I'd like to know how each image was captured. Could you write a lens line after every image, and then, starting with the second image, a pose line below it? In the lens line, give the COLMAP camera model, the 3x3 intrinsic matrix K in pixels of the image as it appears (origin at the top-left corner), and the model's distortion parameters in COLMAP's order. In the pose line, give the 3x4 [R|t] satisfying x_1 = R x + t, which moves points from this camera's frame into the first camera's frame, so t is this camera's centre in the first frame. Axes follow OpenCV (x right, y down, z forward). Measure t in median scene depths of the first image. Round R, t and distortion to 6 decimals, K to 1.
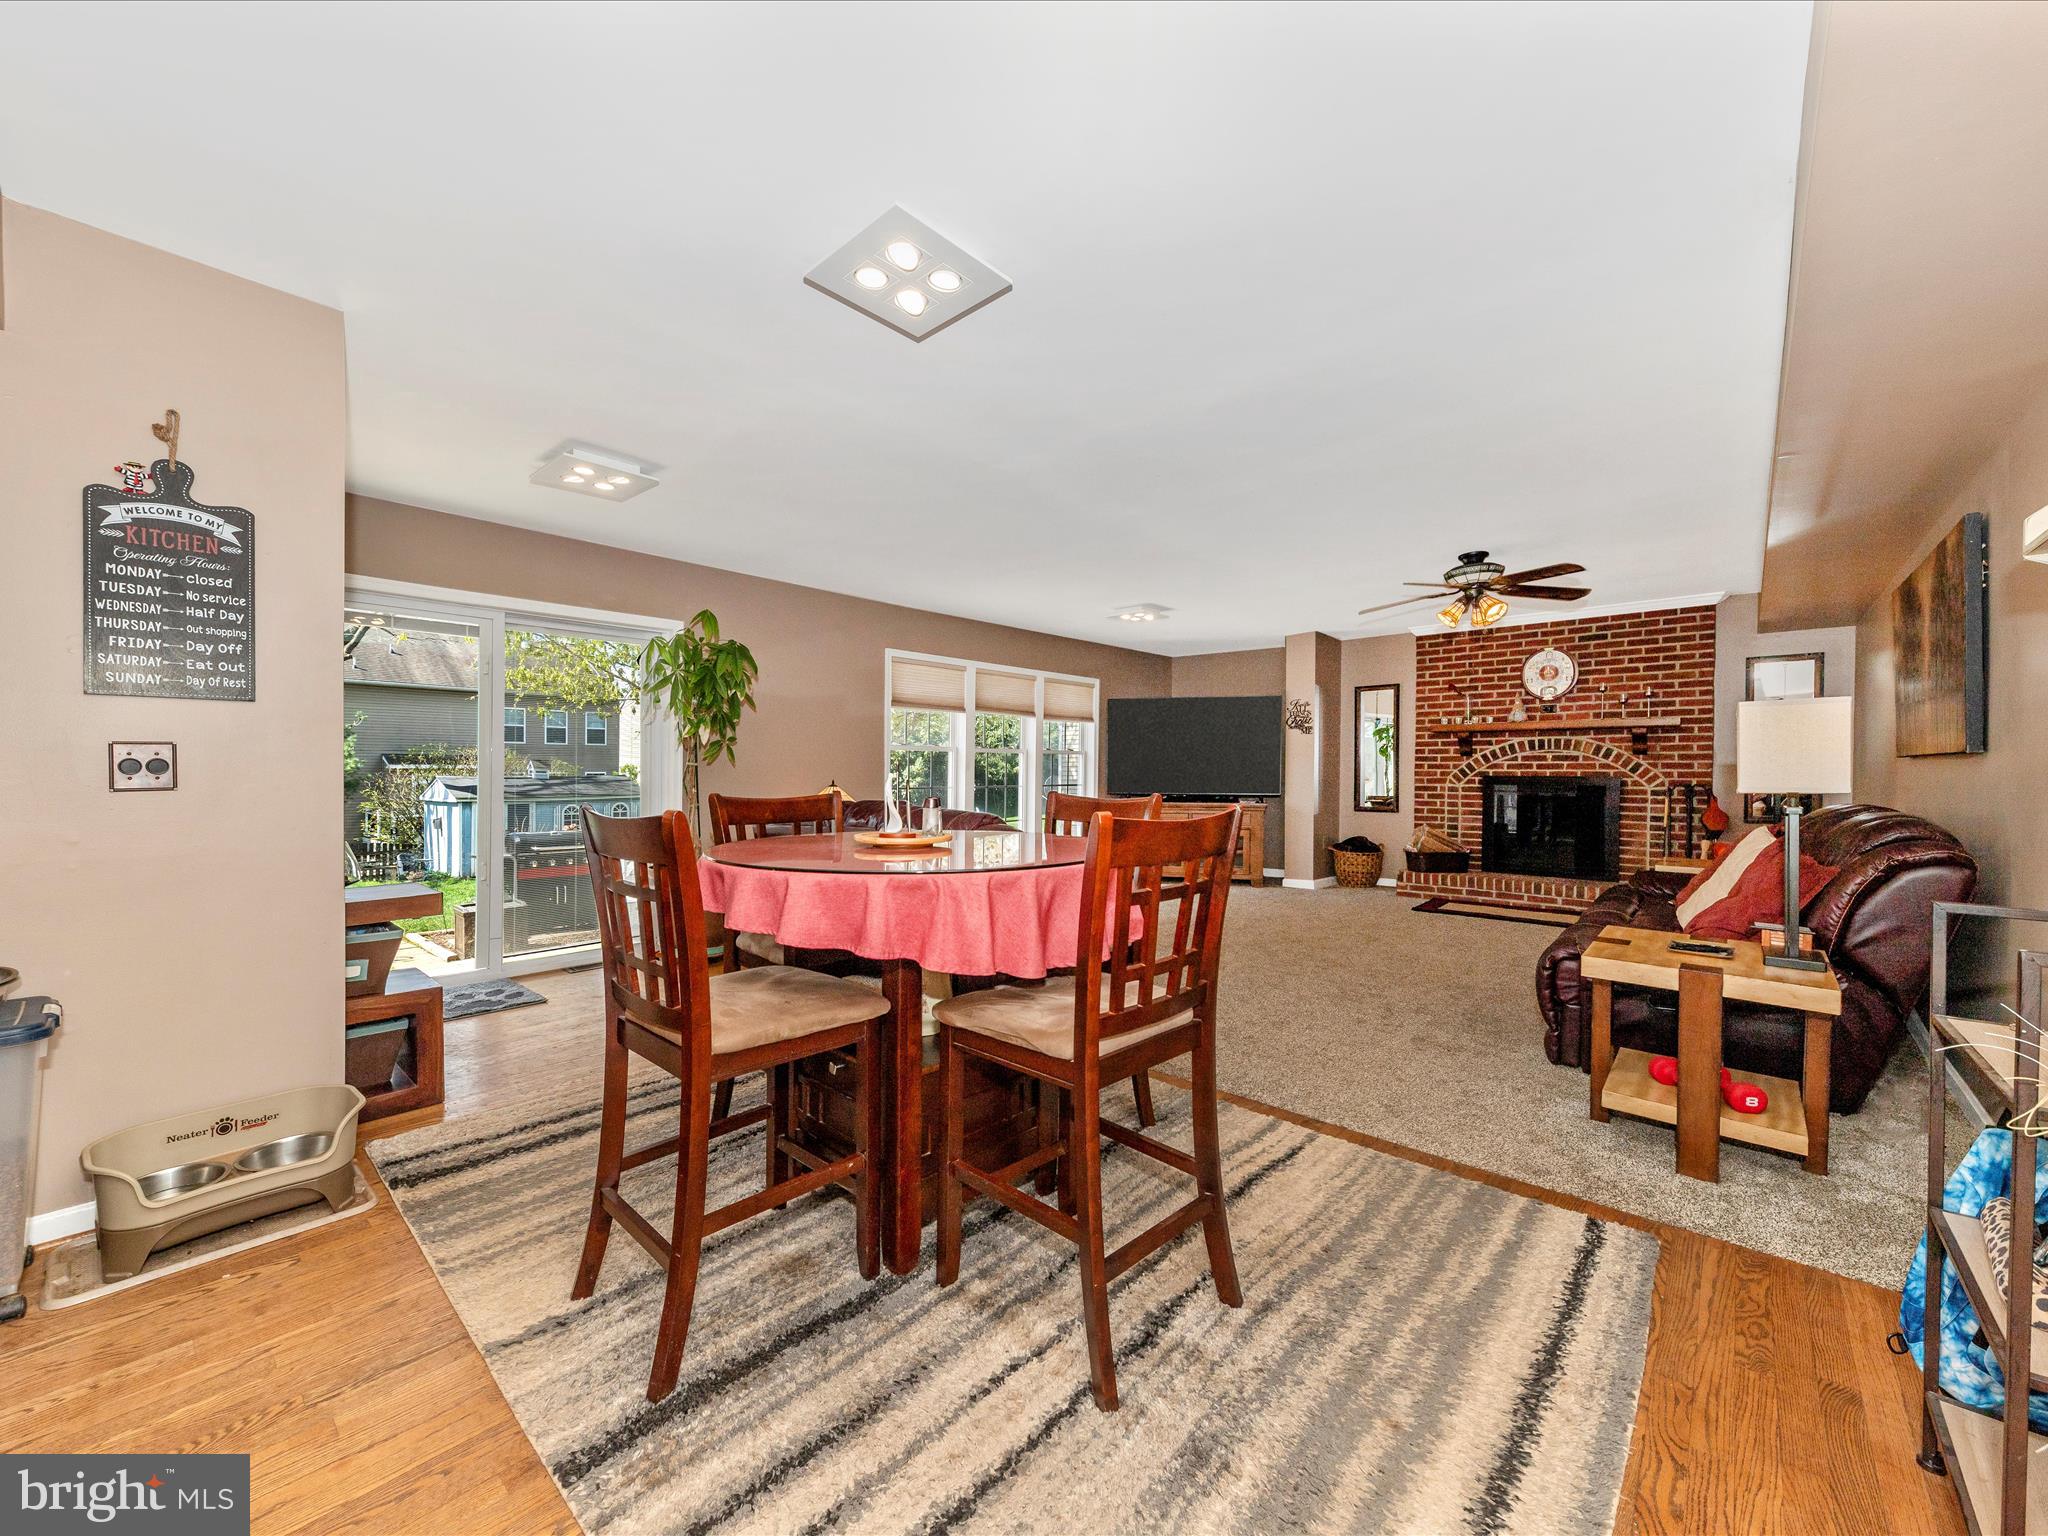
lens RADIAL K [[803.5, 0, 1027.7], [0, 803.5, 779.7], [0, 0, 1]] dist [0.012033, 0.000053]
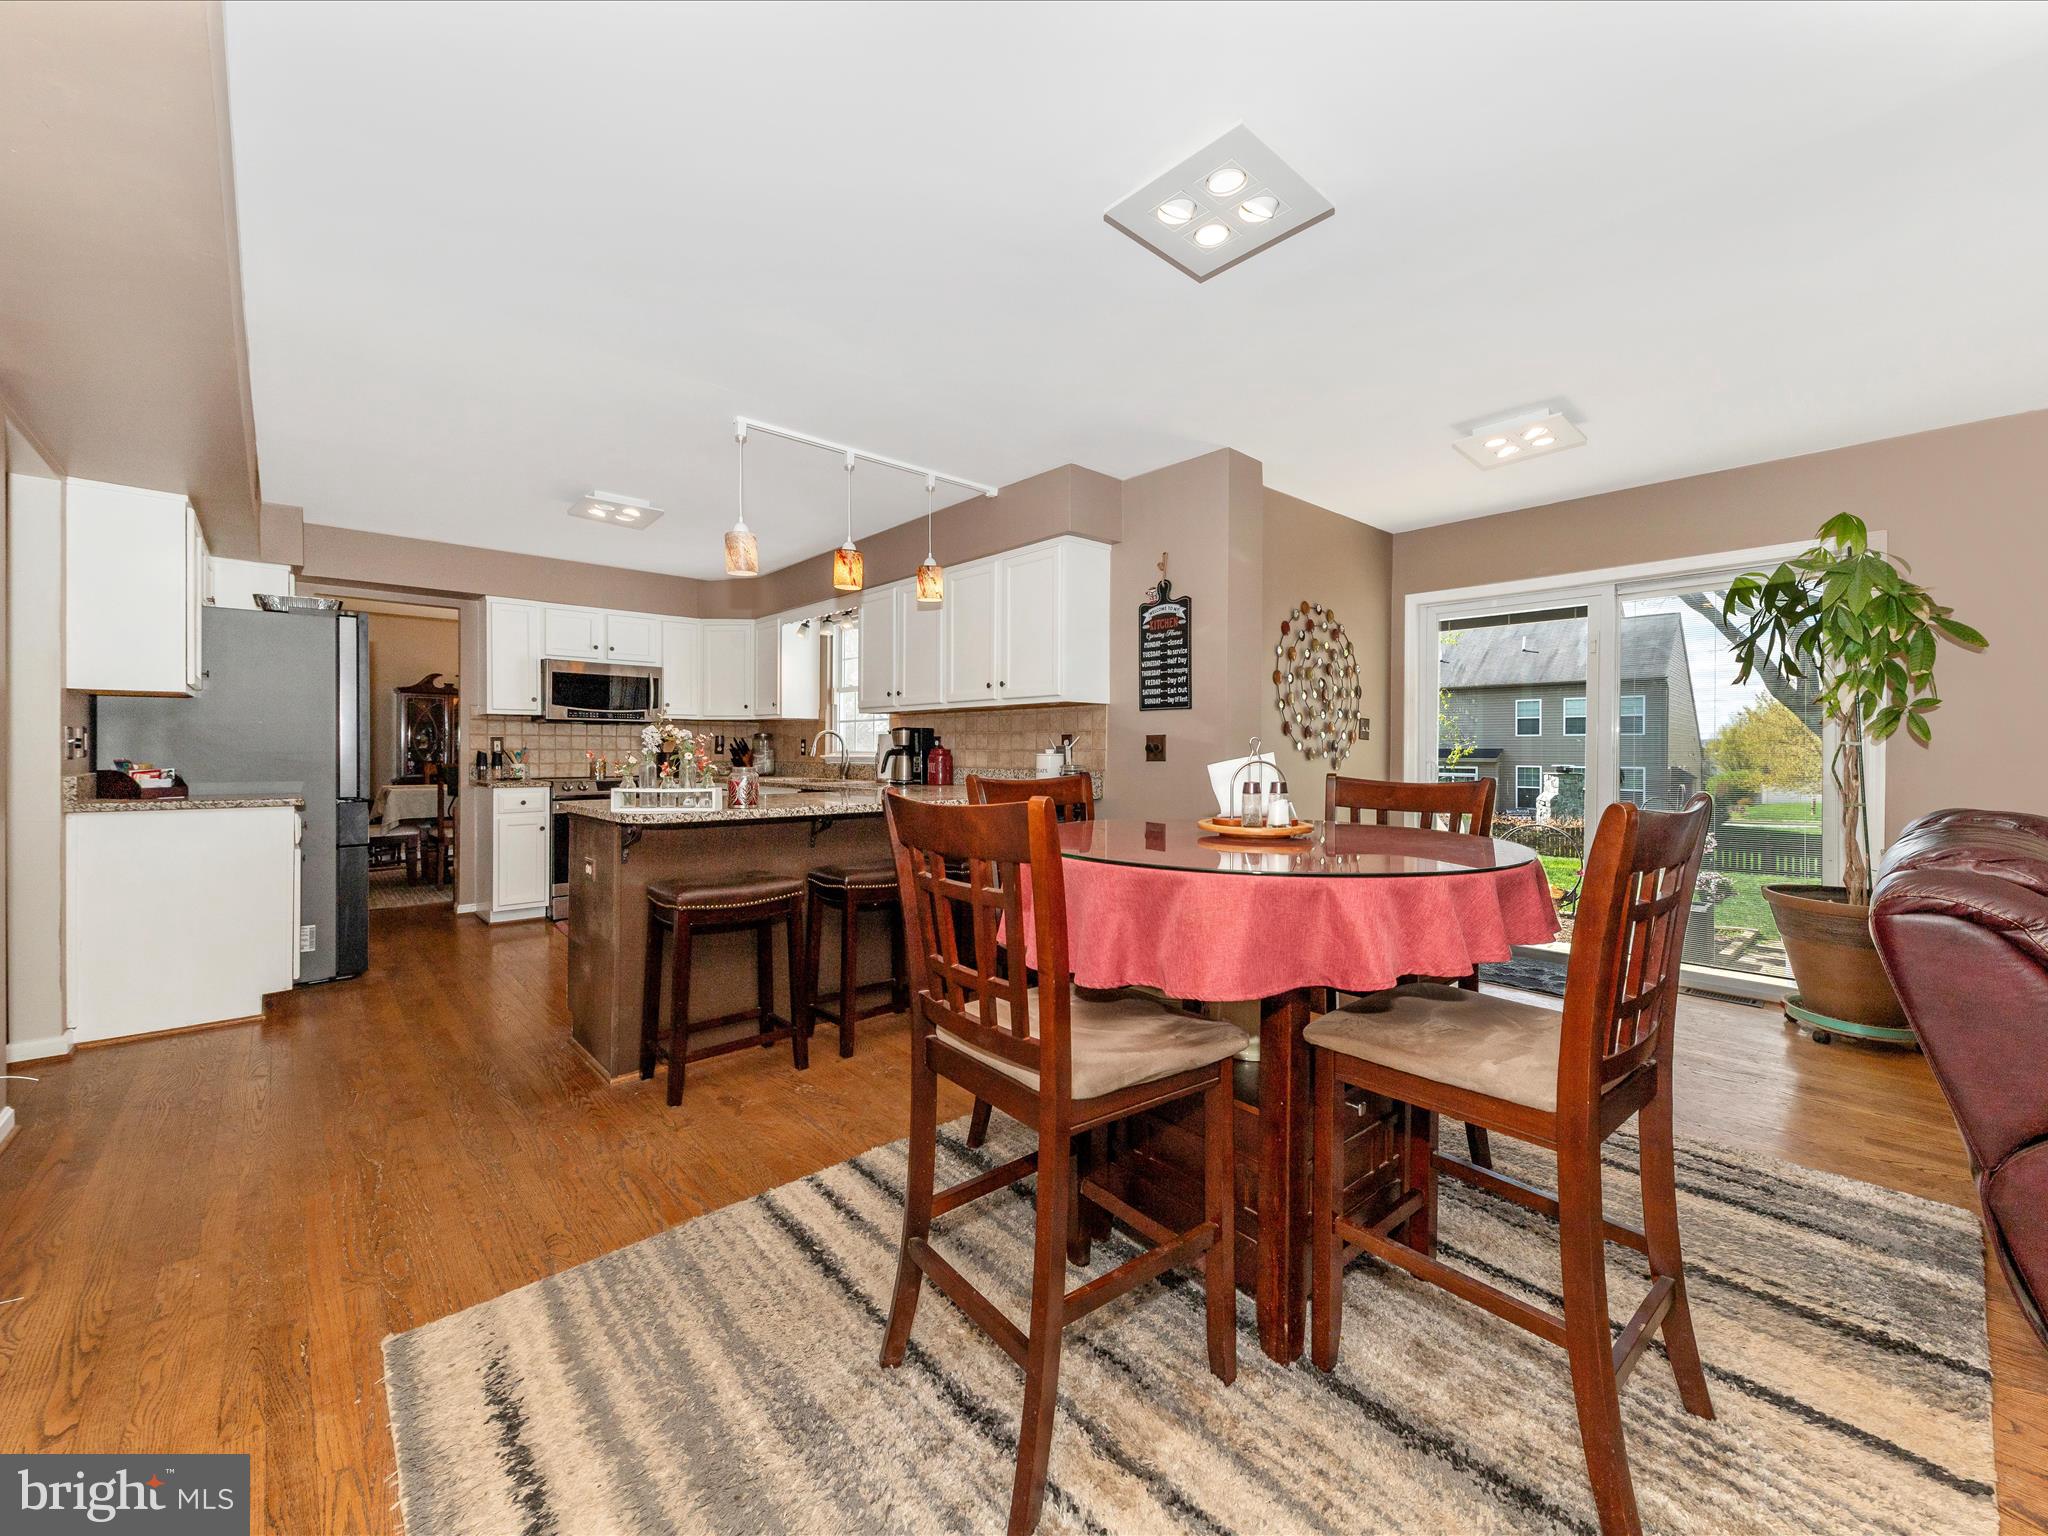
lens RADIAL K [[813.4, 0, 1022.9], [0, 813.4, 745.7], [0, 0, 1]] dist [0.013670, 0.000002]
pose [[-0.113058, -0.005255, -0.993575, 0.247578], [-0.014910, 0.999882, -0.003591, -0.003190], [0.993477, 0.014409, -0.113123, 0.280526]]
